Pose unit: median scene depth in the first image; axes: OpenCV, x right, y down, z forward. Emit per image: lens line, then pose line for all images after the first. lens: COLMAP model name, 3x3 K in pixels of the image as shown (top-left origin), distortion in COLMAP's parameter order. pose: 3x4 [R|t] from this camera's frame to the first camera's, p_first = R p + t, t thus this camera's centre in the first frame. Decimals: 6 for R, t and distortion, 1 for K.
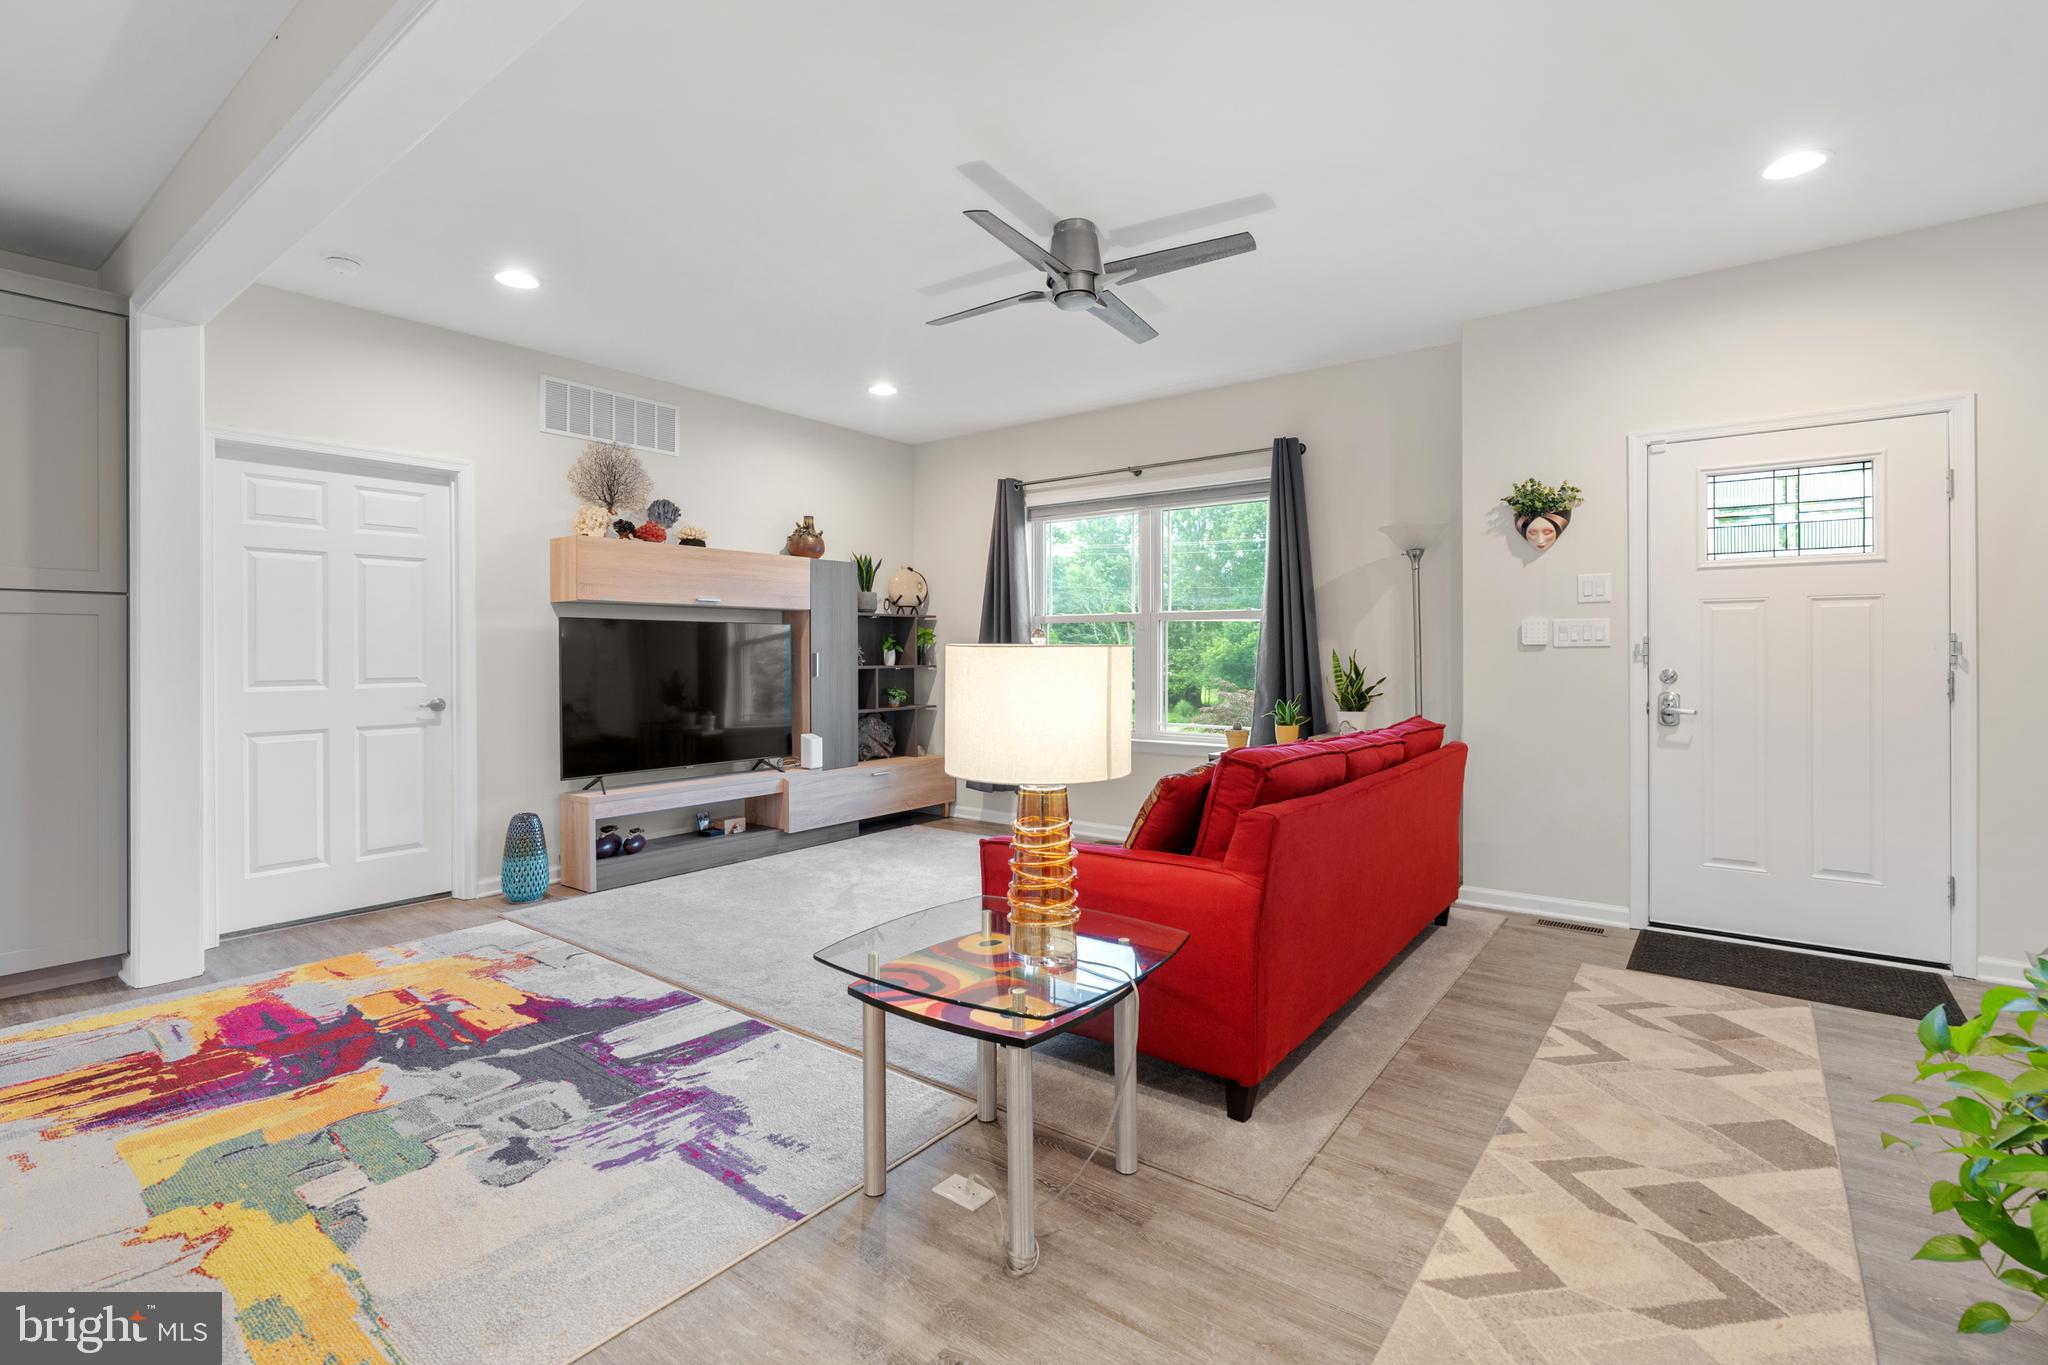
lens RADIAL K [[928.7, 0, 1008.5], [0, 928.7, 657.5], [0, 0, 1]] dist [-0.011790, 0.004123]
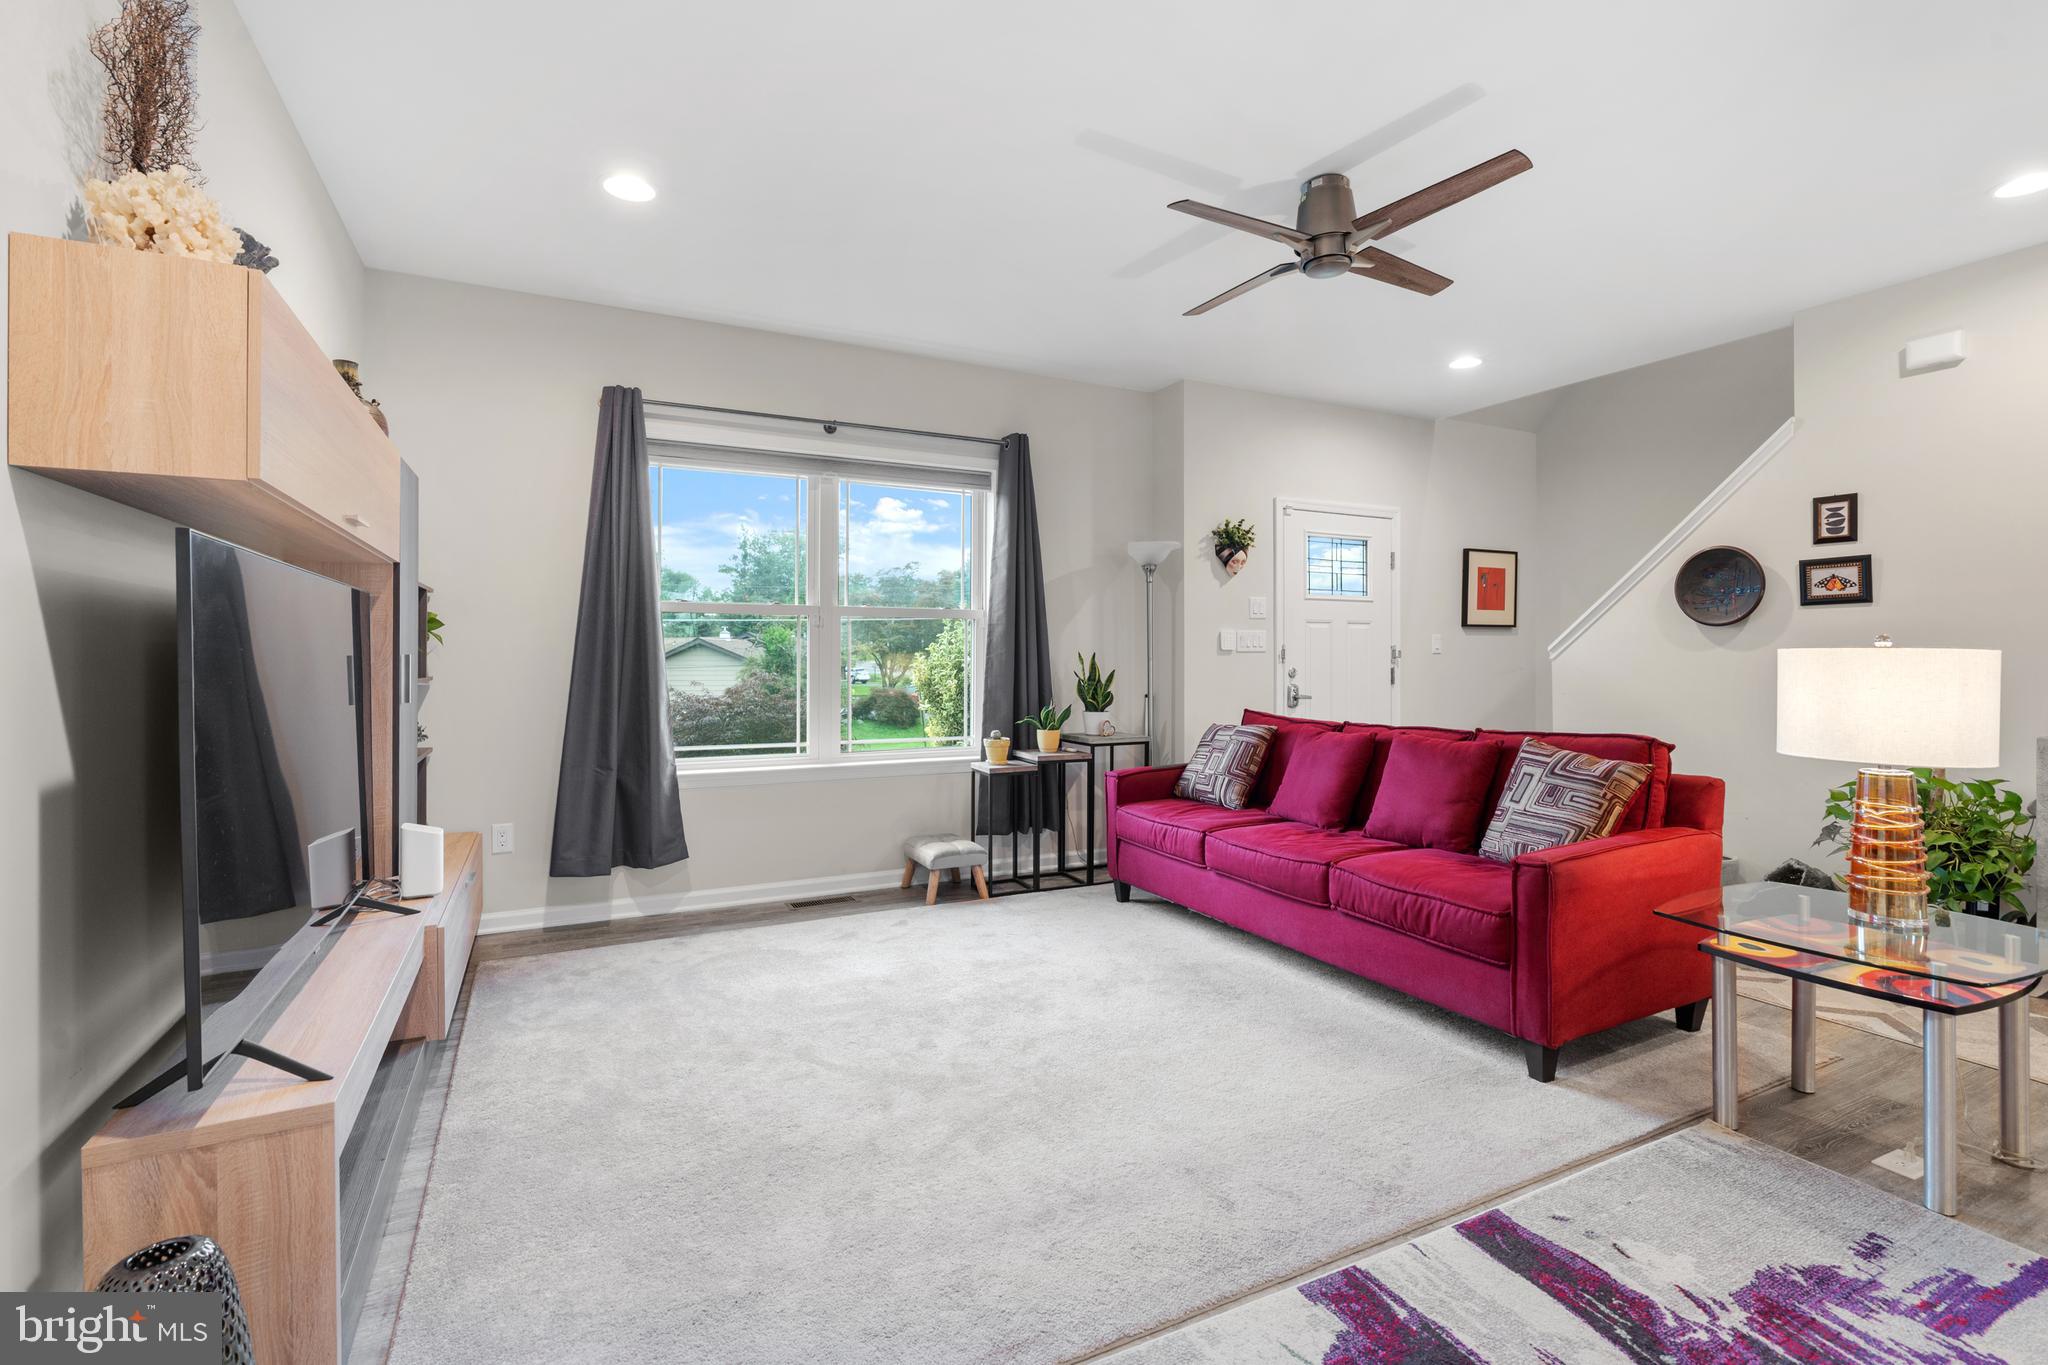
lens RADIAL K [[928.7, 0, 1021.1], [0, 928.7, 648.9], [0, 0, 1]] dist [-0.011790, 0.004123]
pose [[0.435019, 0.009521, 0.900371, -0.833197], [0.003713, 0.999917, -0.012367, -0.000397], [-0.900414, 0.008723, 0.434947, 0.838330]]
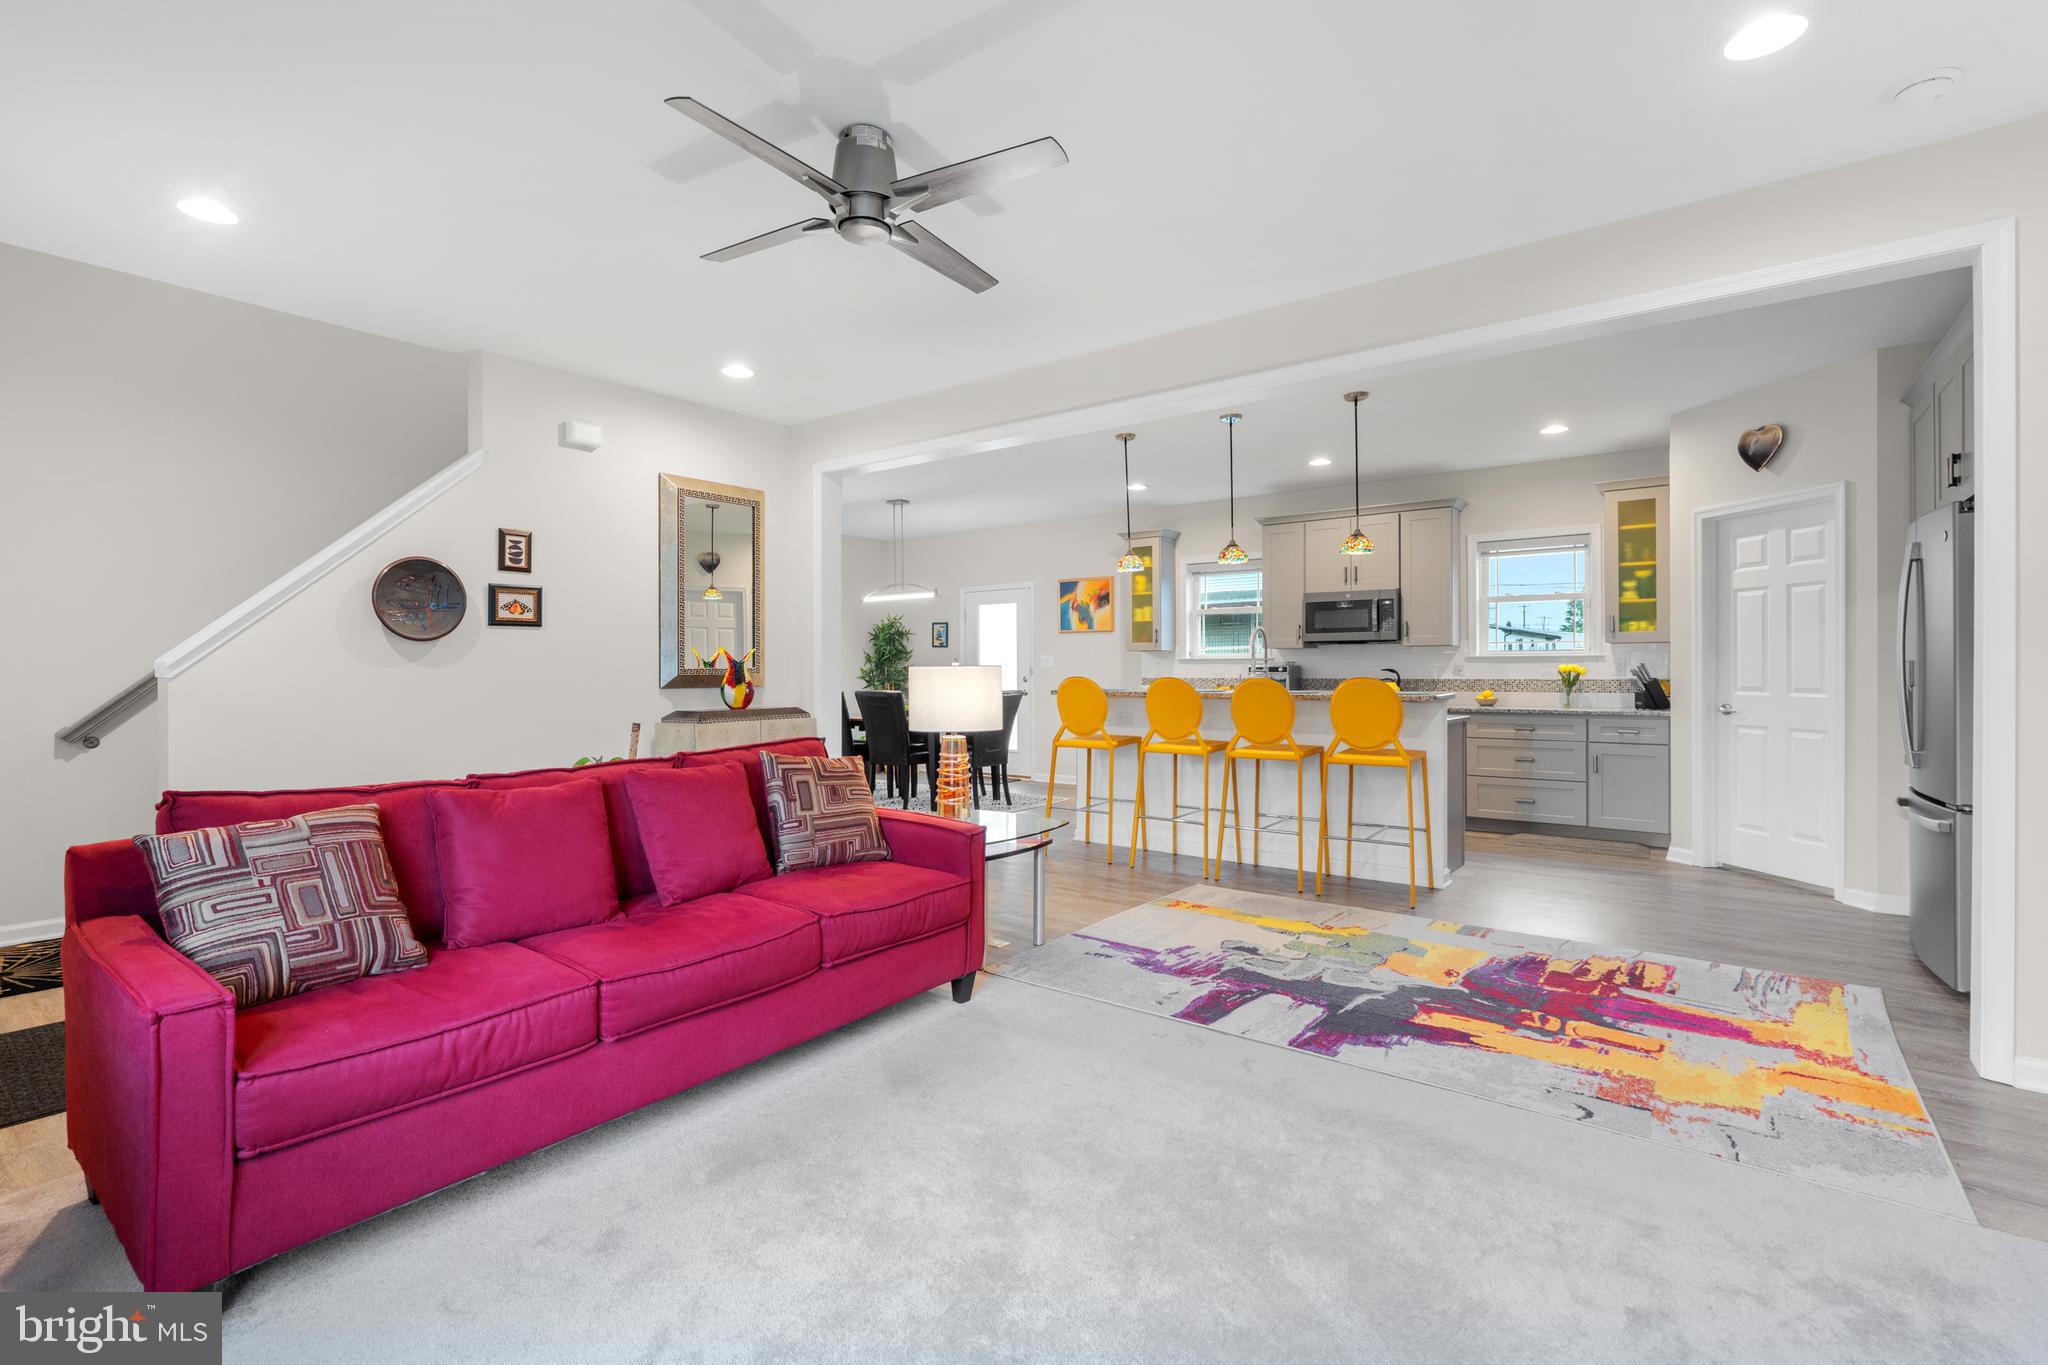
lens RADIAL K [[928.7, 0, 1003.6], [0, 928.7, 668.1], [0, 0, 1]] dist [-0.011790, 0.004123]
pose [[-0.999981, 0.005069, 0.003419, -0.045876], [0.005088, 0.999972, 0.005511, -0.011773], [-0.003391, 0.005528, -0.999979, 1.724060]]
